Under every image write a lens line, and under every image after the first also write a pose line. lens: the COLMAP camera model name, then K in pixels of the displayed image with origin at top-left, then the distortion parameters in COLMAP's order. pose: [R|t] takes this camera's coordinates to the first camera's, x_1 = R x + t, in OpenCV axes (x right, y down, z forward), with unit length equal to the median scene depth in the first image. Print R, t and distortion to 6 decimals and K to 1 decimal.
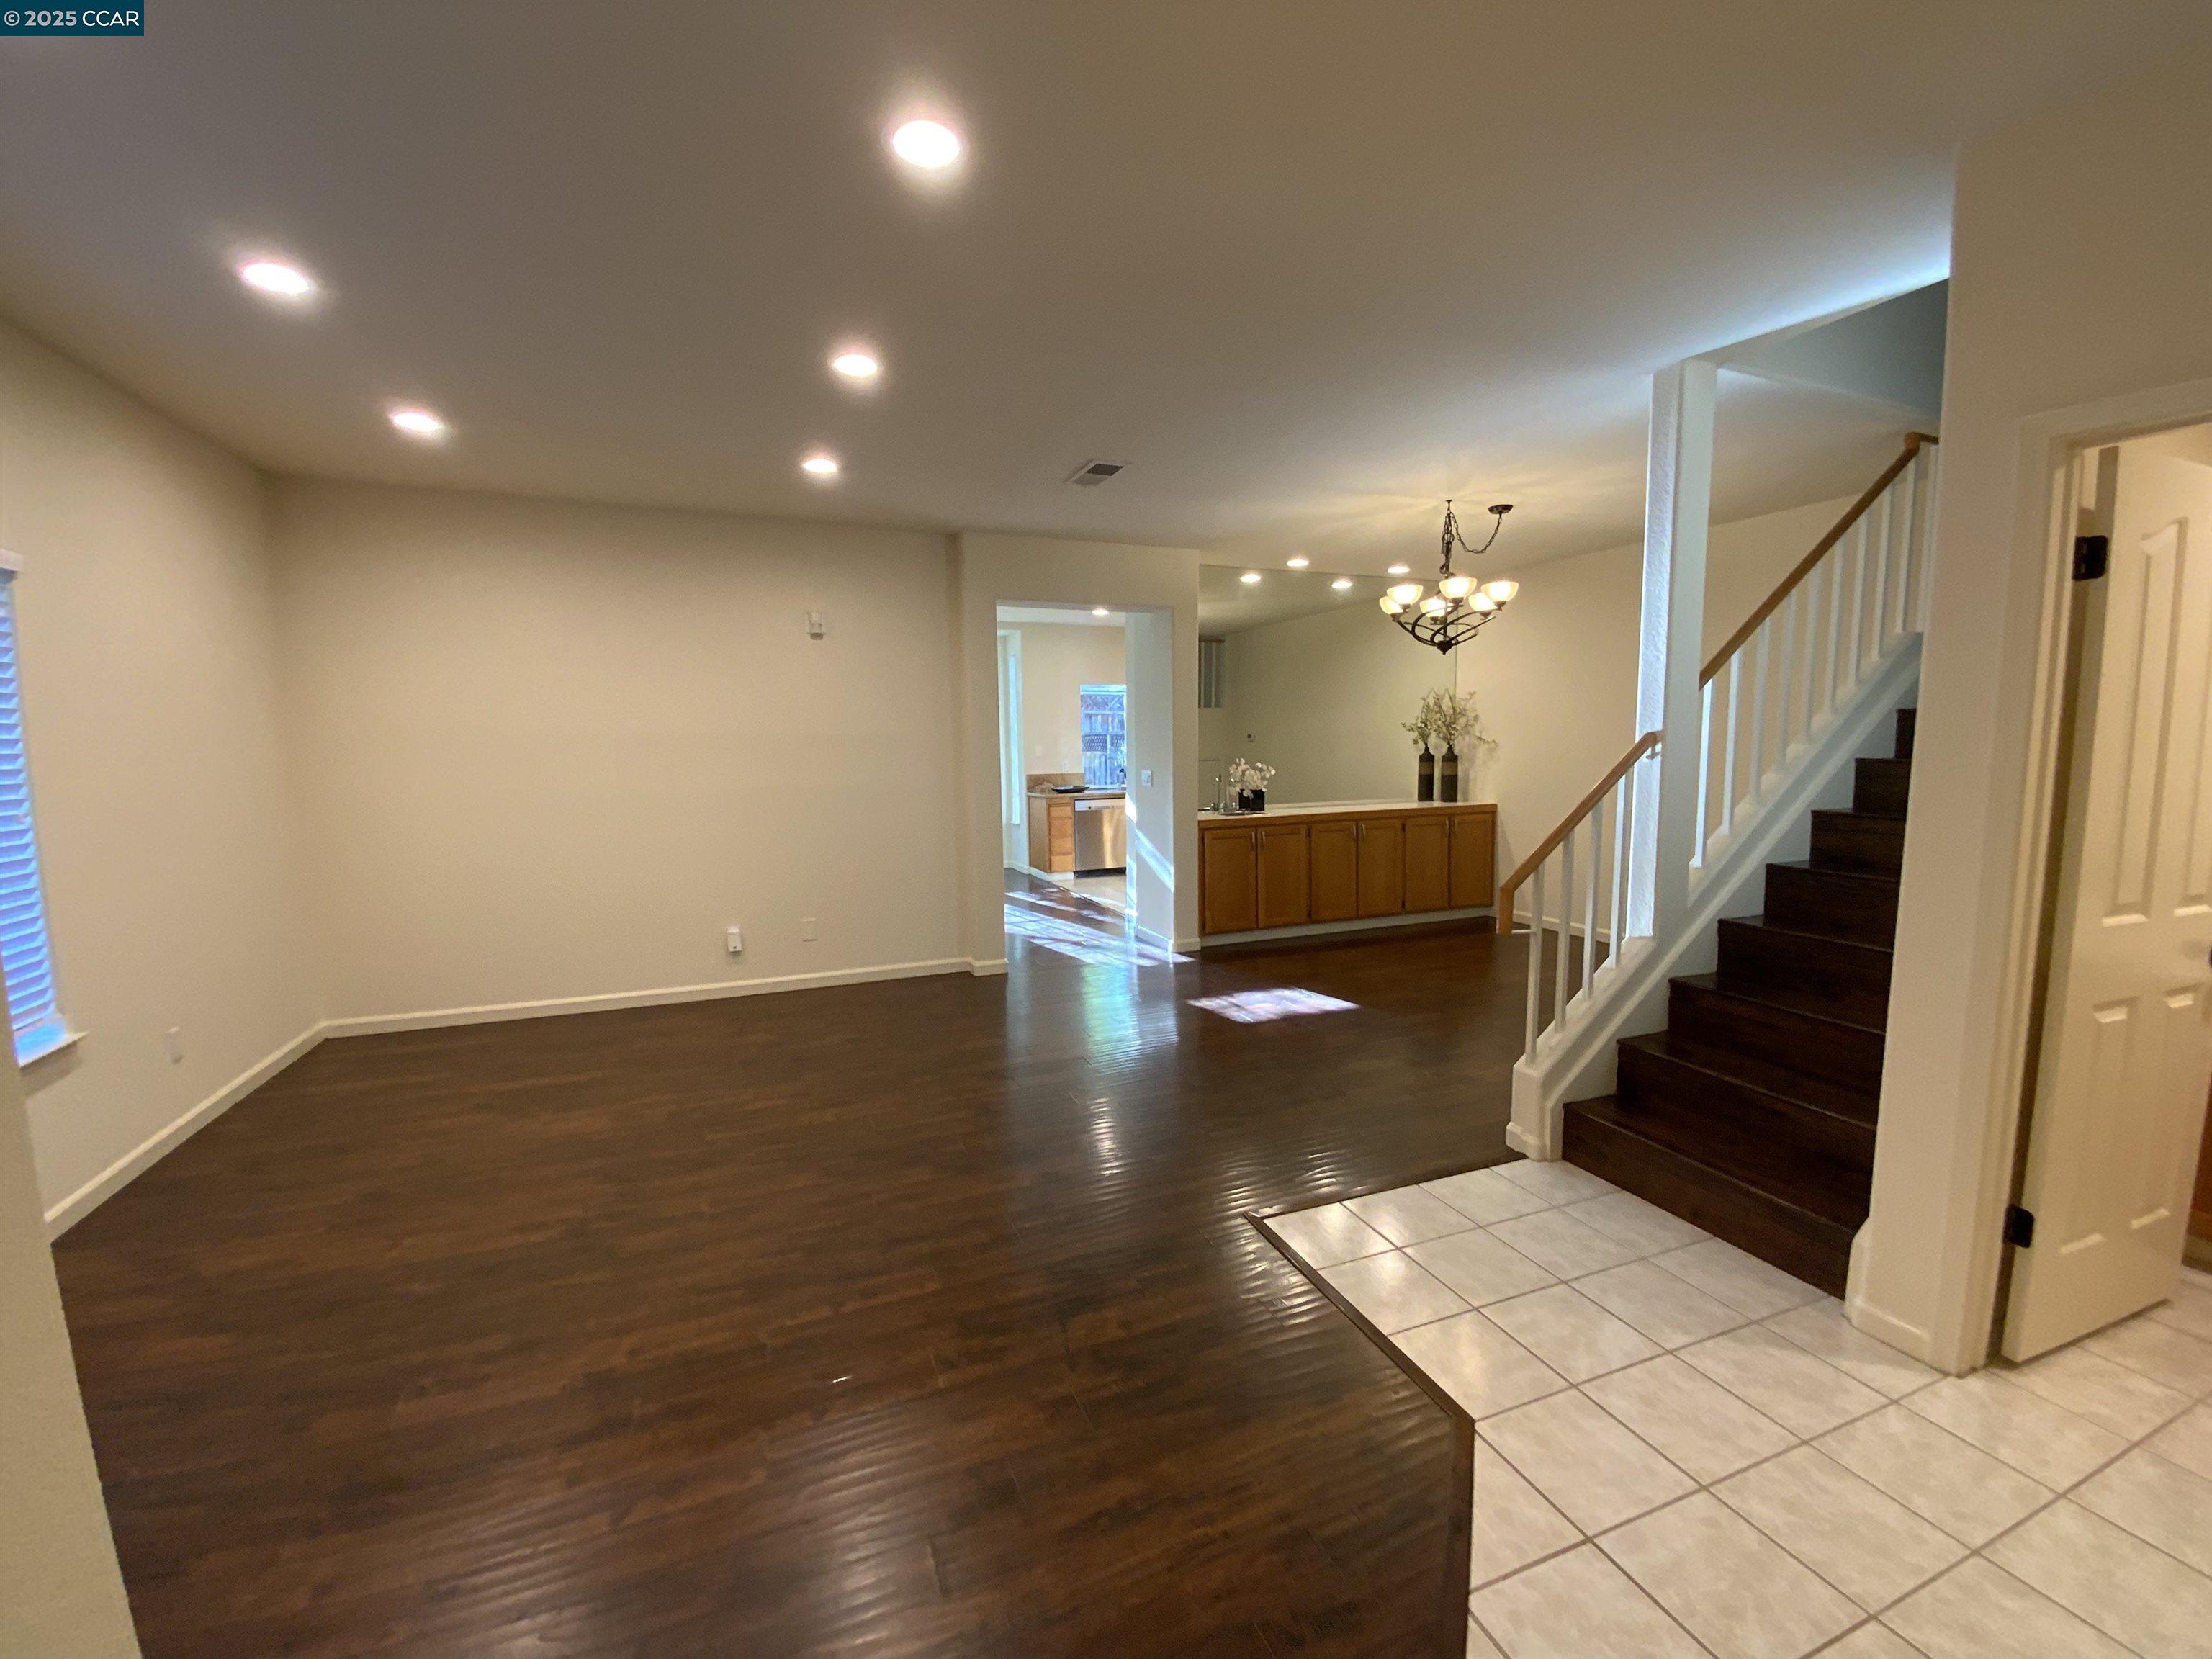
lens RADIAL K [[898.3, 0, 1103.5], [0, 898.3, 835.5], [0, 0, 1]] dist [0.015024, -0.013398]
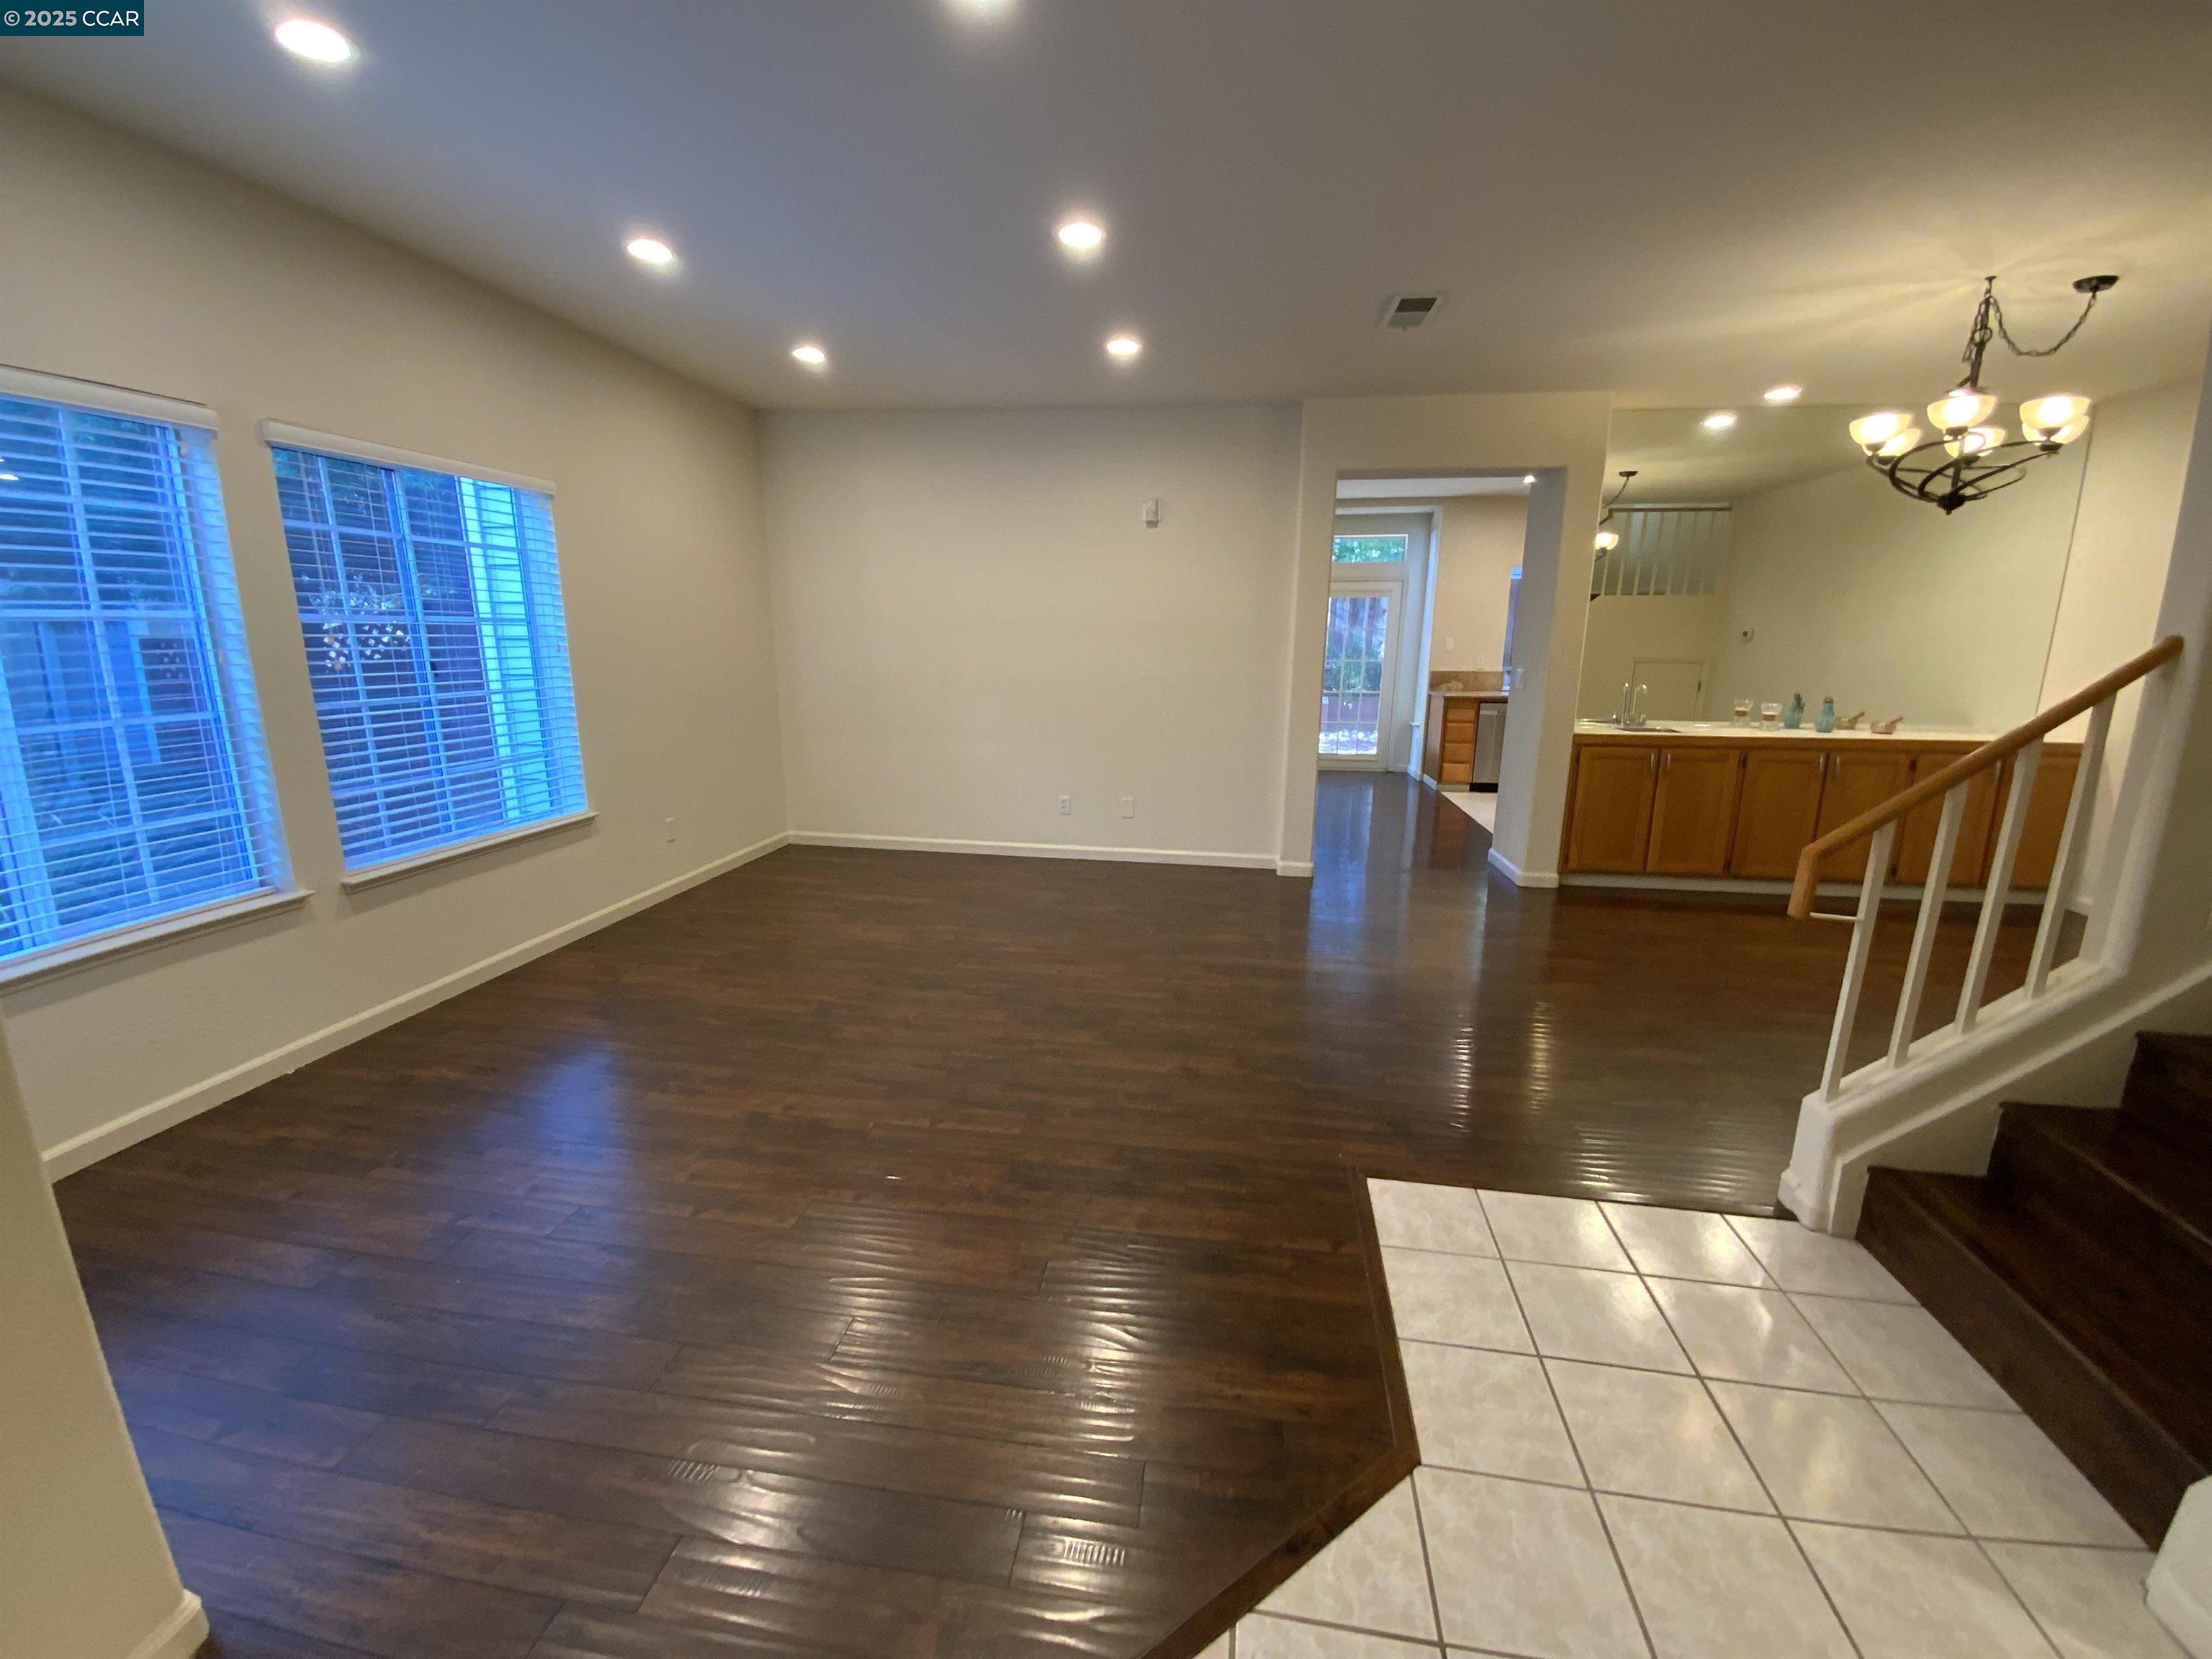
lens RADIAL K [[894.9, 0, 1106.0], [0, 894.9, 829.5], [0, 0, 1]] dist [0.036759, -0.024300]
pose [[0.862976, 0.129991, -0.488237, 0.304218], [-0.076052, 0.988747, 0.128826, -0.007871], [0.499489, -0.074042, 0.863150, 0.109831]]
